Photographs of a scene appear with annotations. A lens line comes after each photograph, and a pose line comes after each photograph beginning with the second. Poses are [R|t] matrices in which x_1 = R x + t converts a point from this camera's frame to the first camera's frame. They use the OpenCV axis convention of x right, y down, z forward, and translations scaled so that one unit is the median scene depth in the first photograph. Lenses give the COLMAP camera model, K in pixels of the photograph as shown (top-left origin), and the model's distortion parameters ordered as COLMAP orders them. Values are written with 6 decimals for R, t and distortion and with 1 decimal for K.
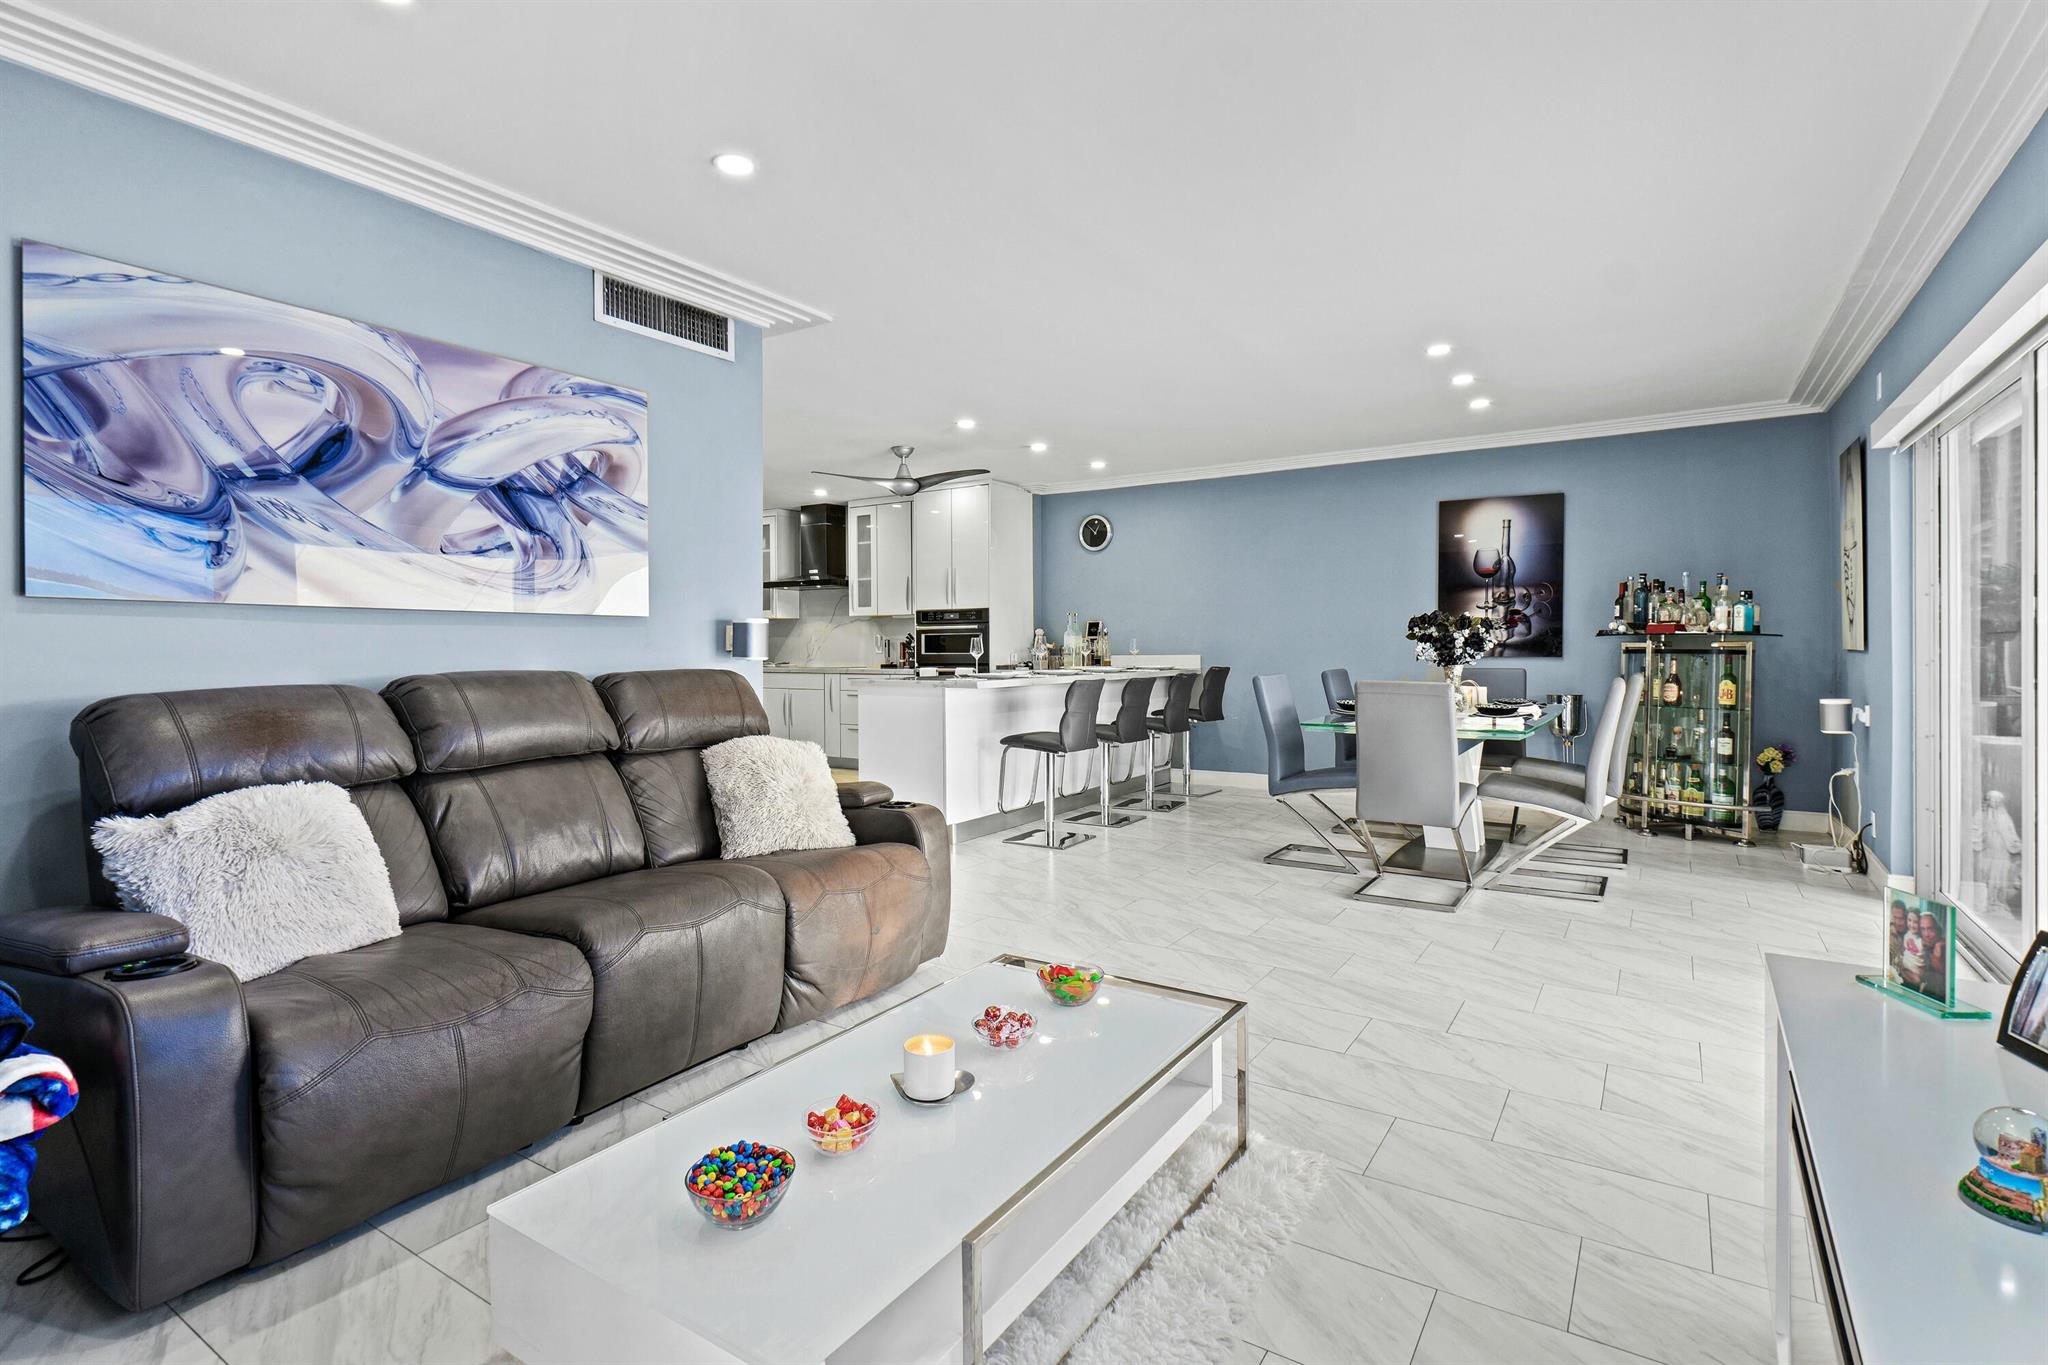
lens RADIAL K [[999.3, 0, 1021.3], [0, 999.3, 652.2], [0, 0, 1]] dist [-0.000025, -0.000672]
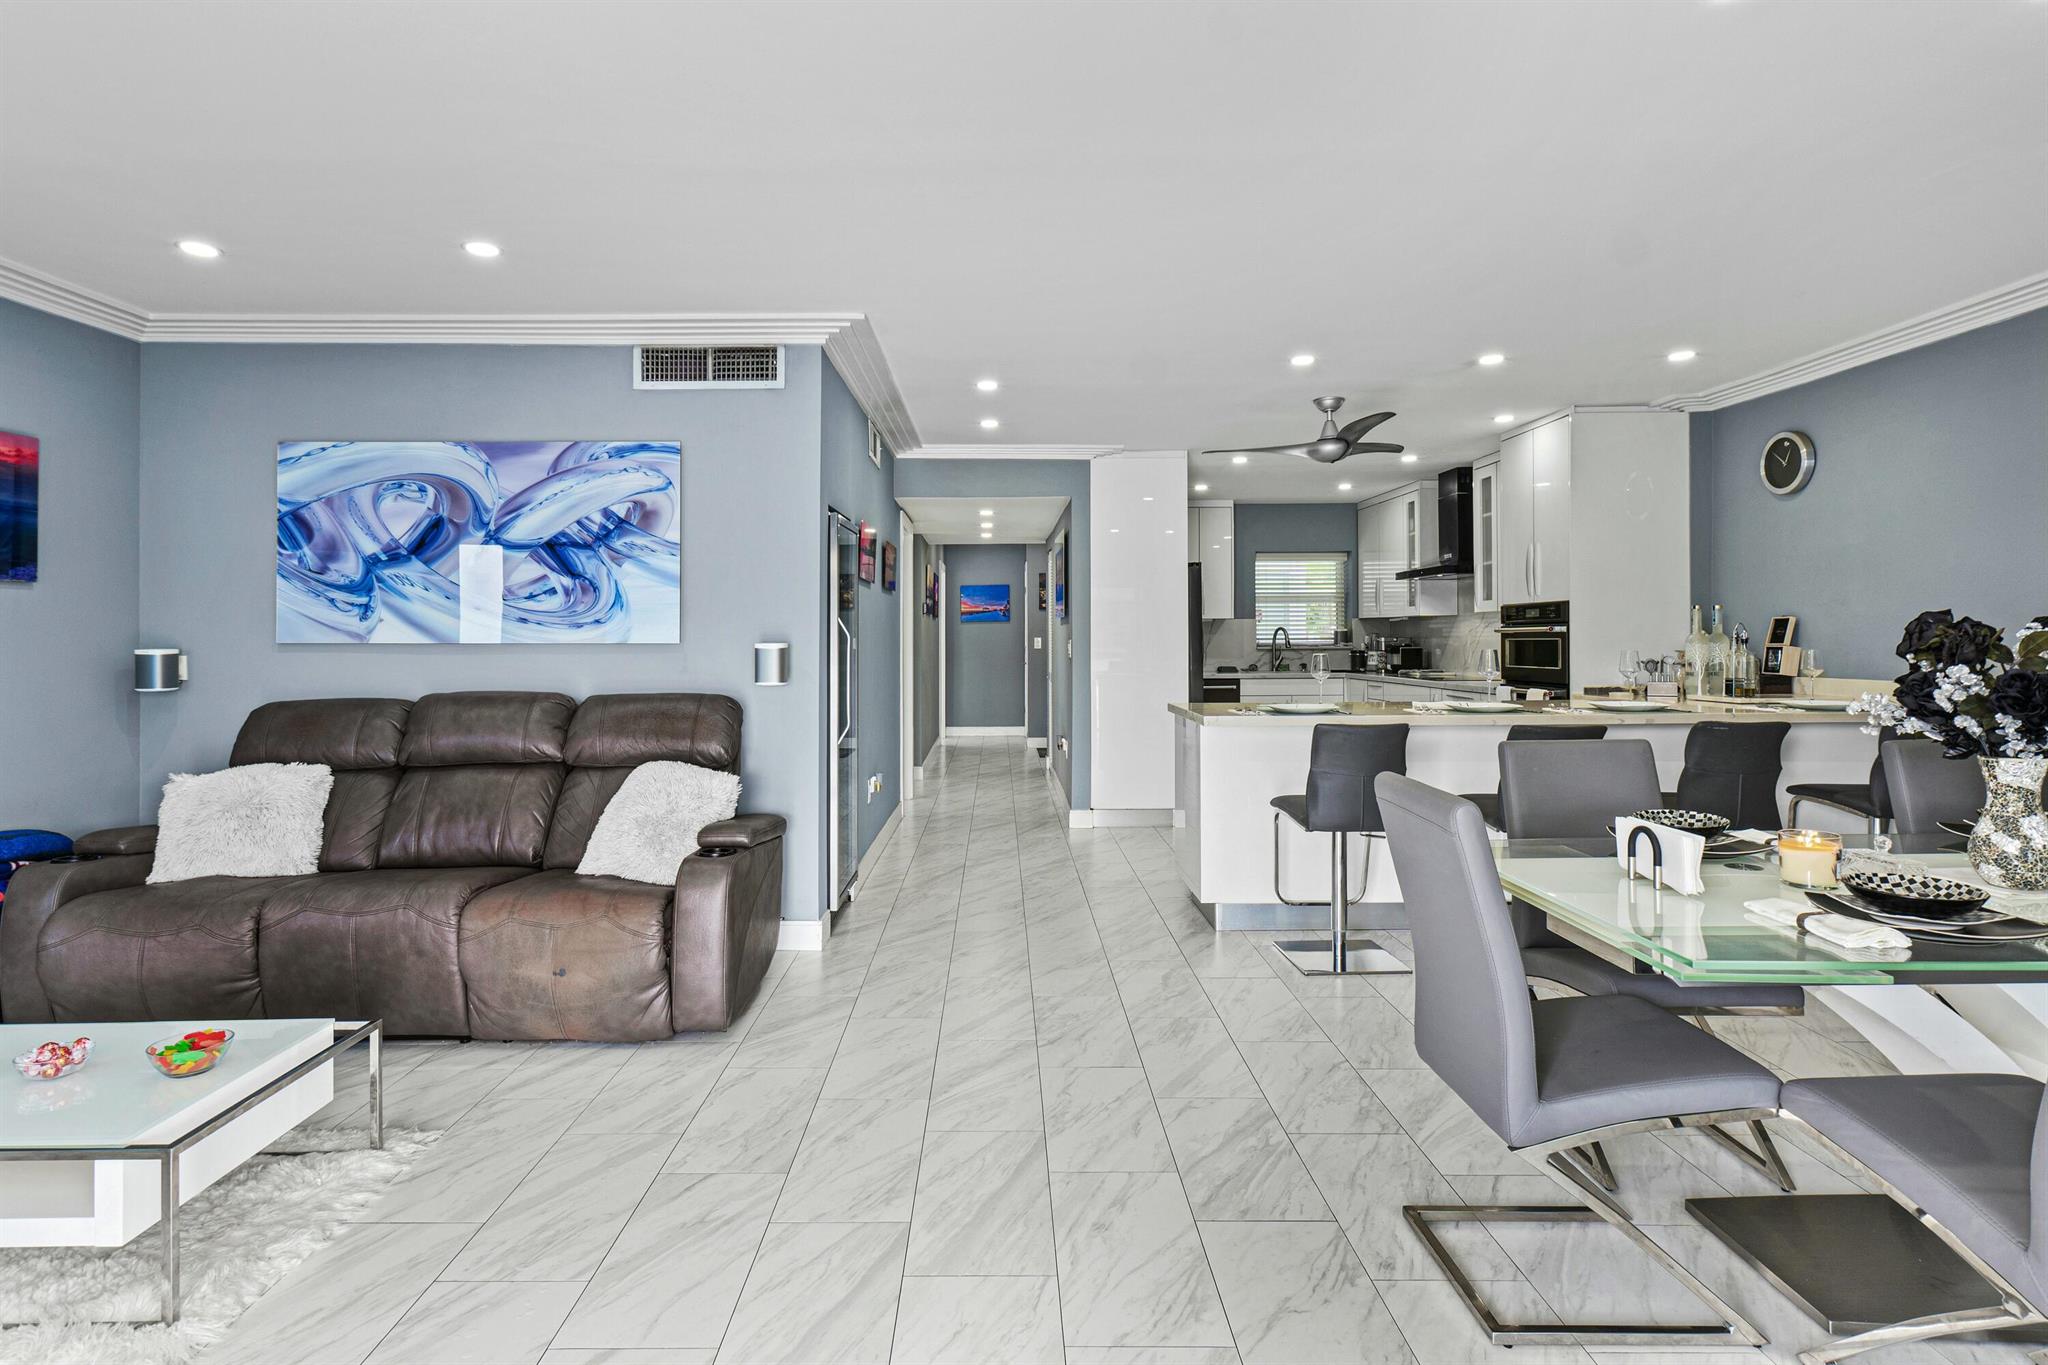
lens RADIAL K [[1065.2, 0, 988.2], [0, 1065.2, 624.9], [0, 0, 1]] dist [0.007148, -0.002049]
pose [[0.538144, -0.010128, -0.842792, 0.882718], [-0.001263, 0.999917, -0.012823, -0.045449], [0.842852, 0.007965, 0.538086, 0.721876]]
